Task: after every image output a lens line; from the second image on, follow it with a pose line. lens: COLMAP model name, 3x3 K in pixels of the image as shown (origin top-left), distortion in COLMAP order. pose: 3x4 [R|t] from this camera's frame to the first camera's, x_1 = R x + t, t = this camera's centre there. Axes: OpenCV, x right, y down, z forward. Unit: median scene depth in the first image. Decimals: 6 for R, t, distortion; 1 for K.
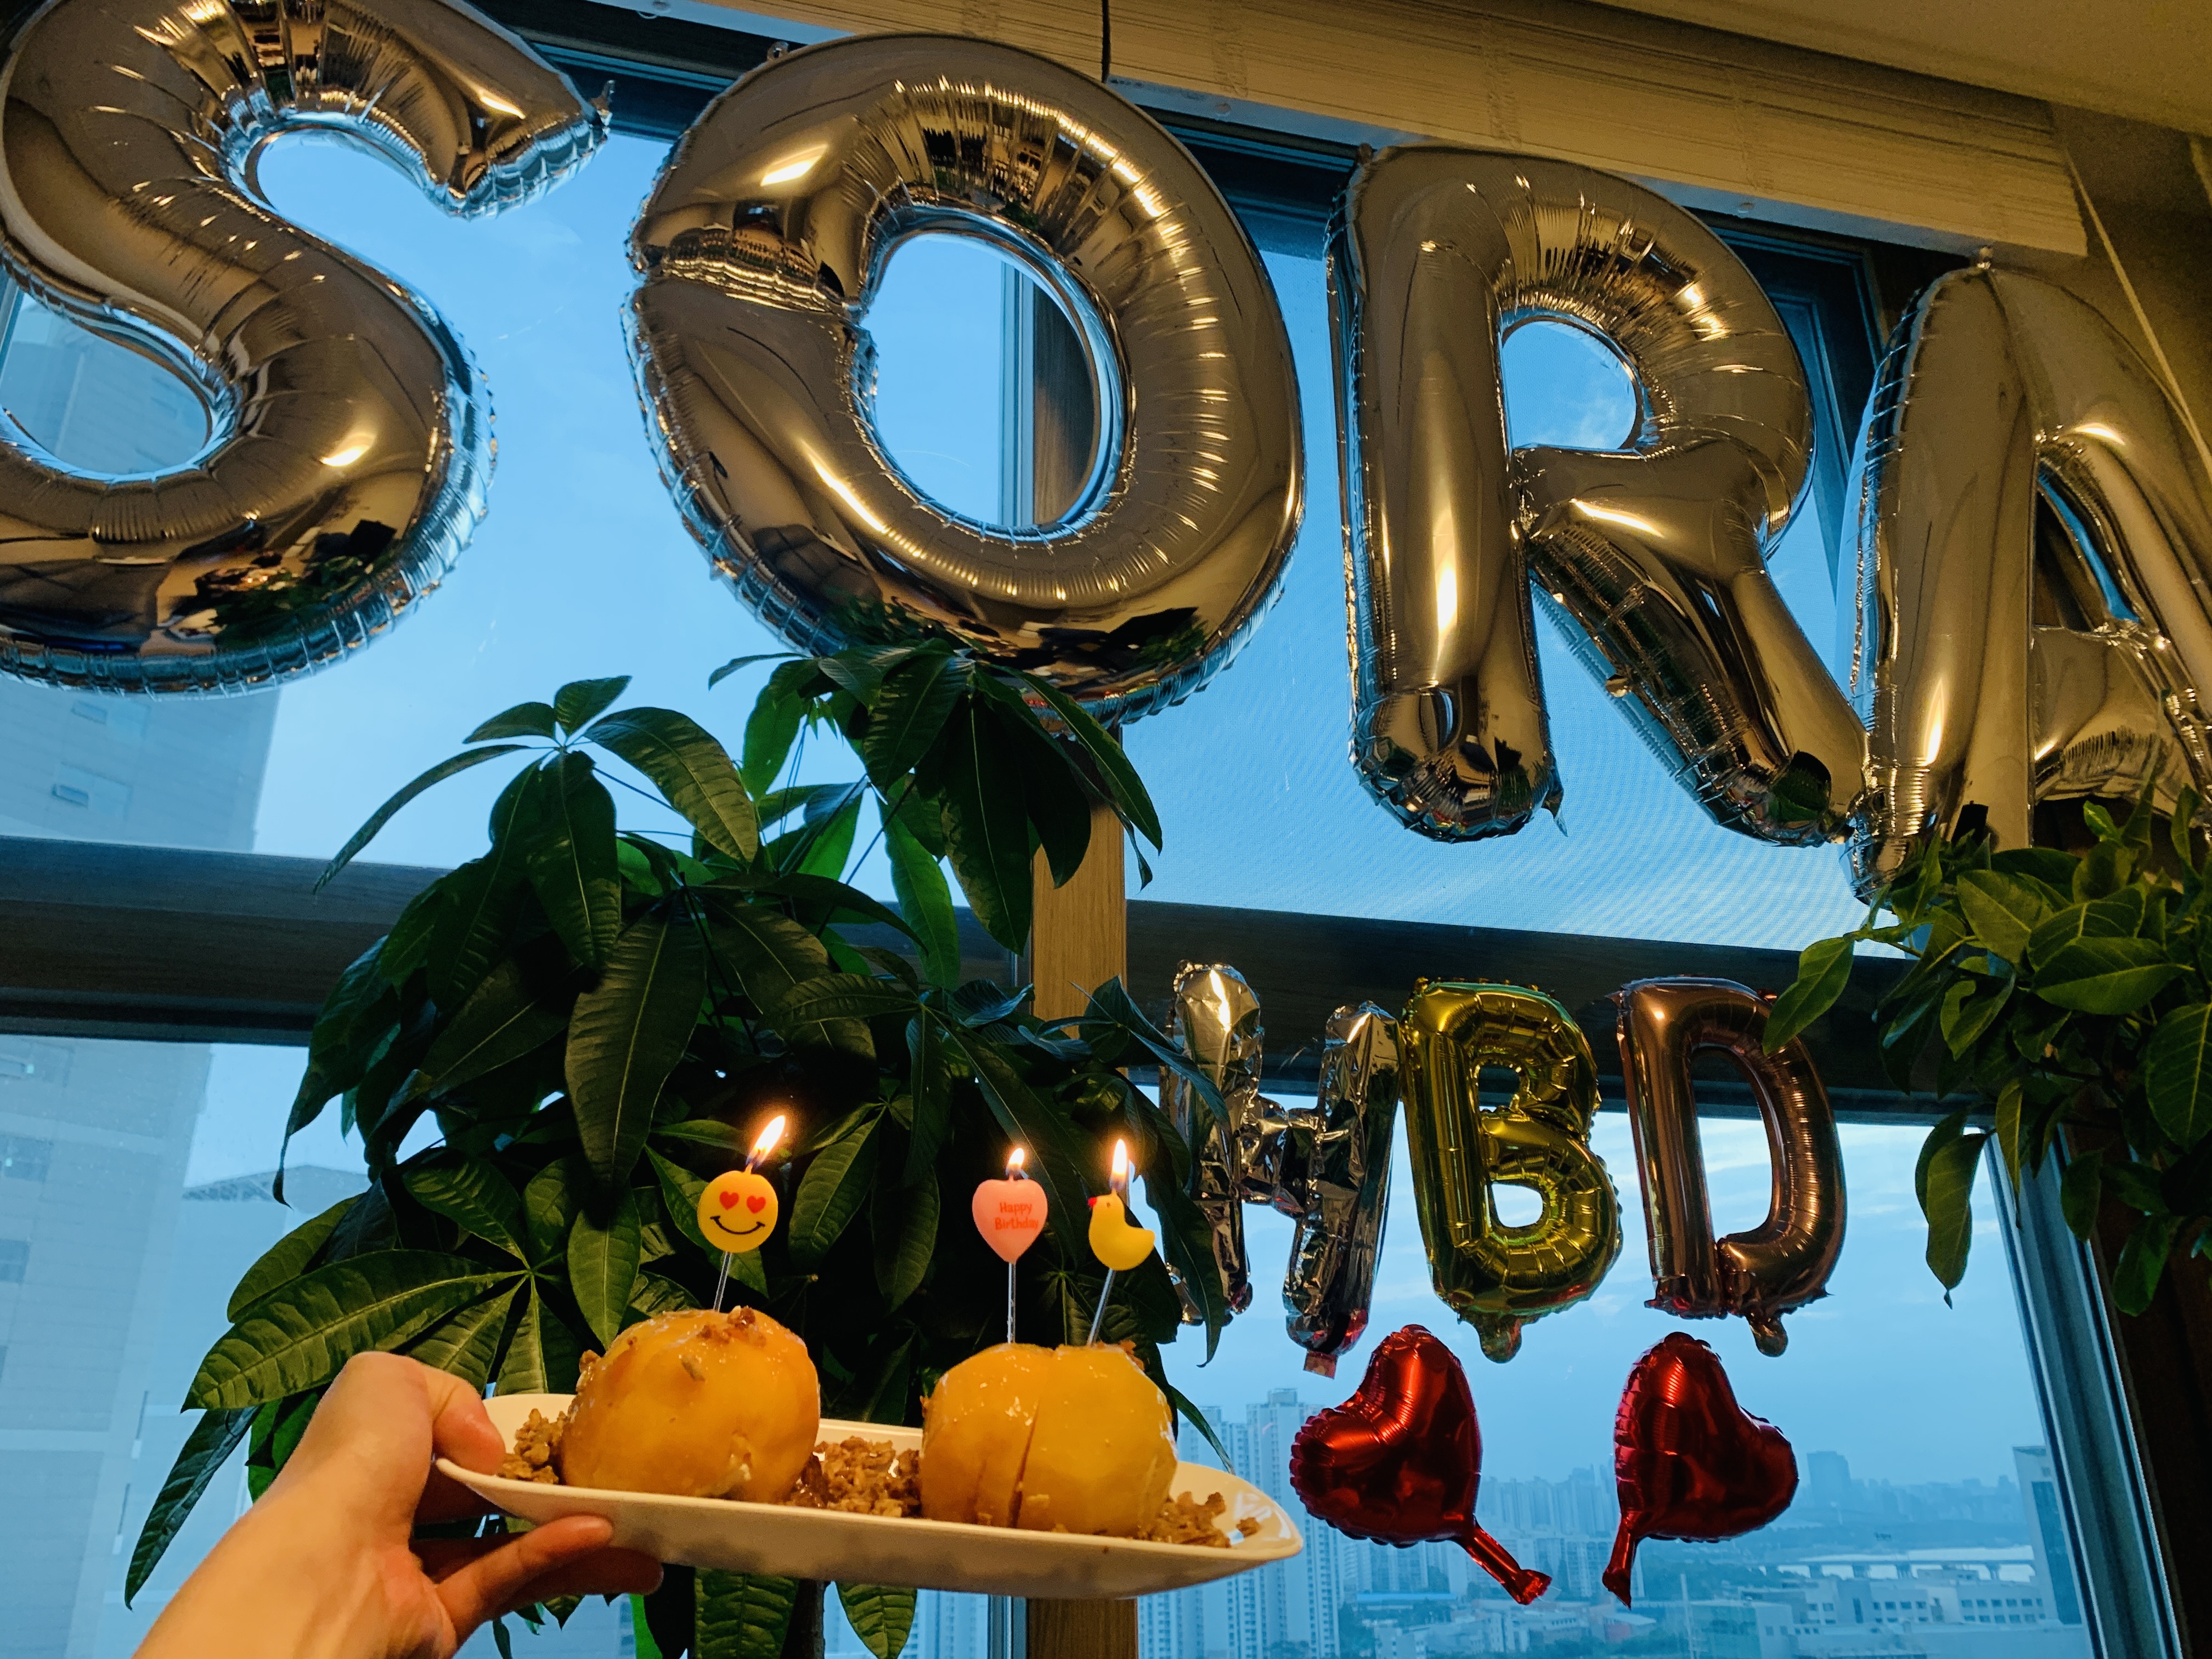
lens RADIAL K [[1794.8, 0, 1136.0], [0, 1794.8, 828.9], [0, 0, 1]] dist [0.006897, 0.002407]
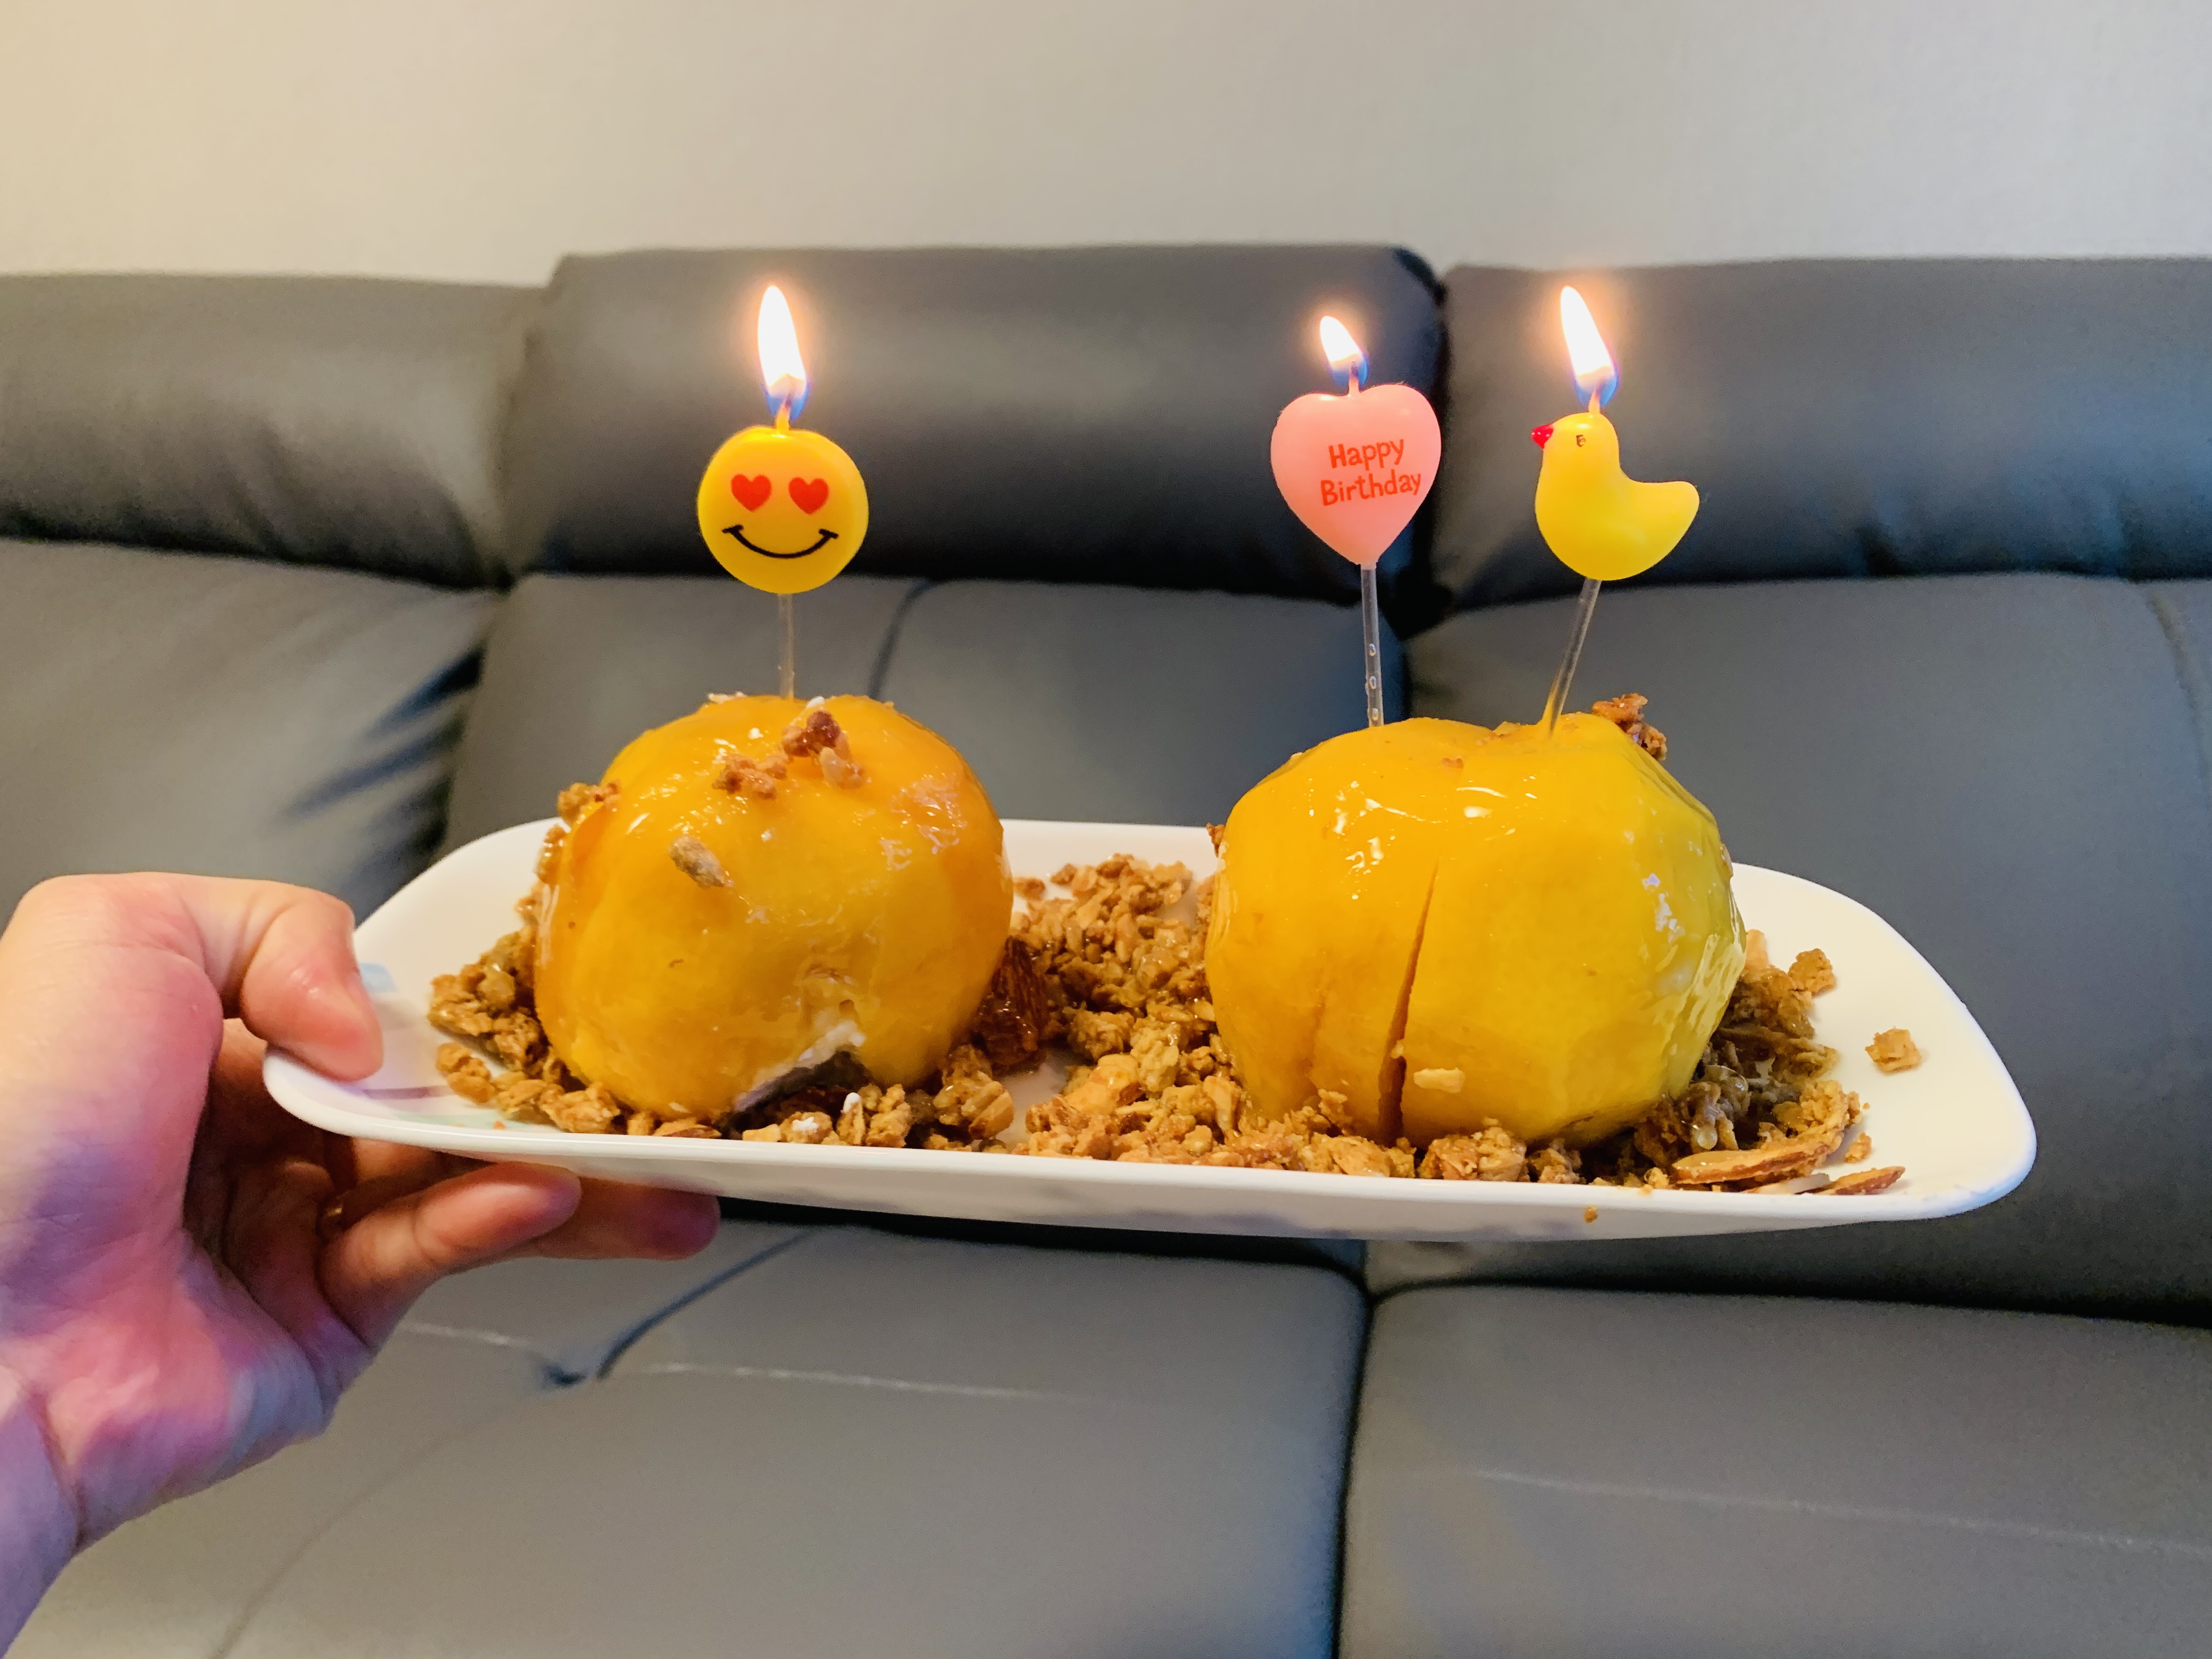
lens RADIAL K [[1794.8, 0, 1136.0], [0, 1794.8, 828.9], [0, 0, 1]] dist [0.006897, 0.002407]
pose [[0.959529, -0.002972, -0.281594, 0.003526], [0.149961, 0.851767, 0.502001, 0.059245], [0.238360, -0.523912, 0.817741, 0.583745]]
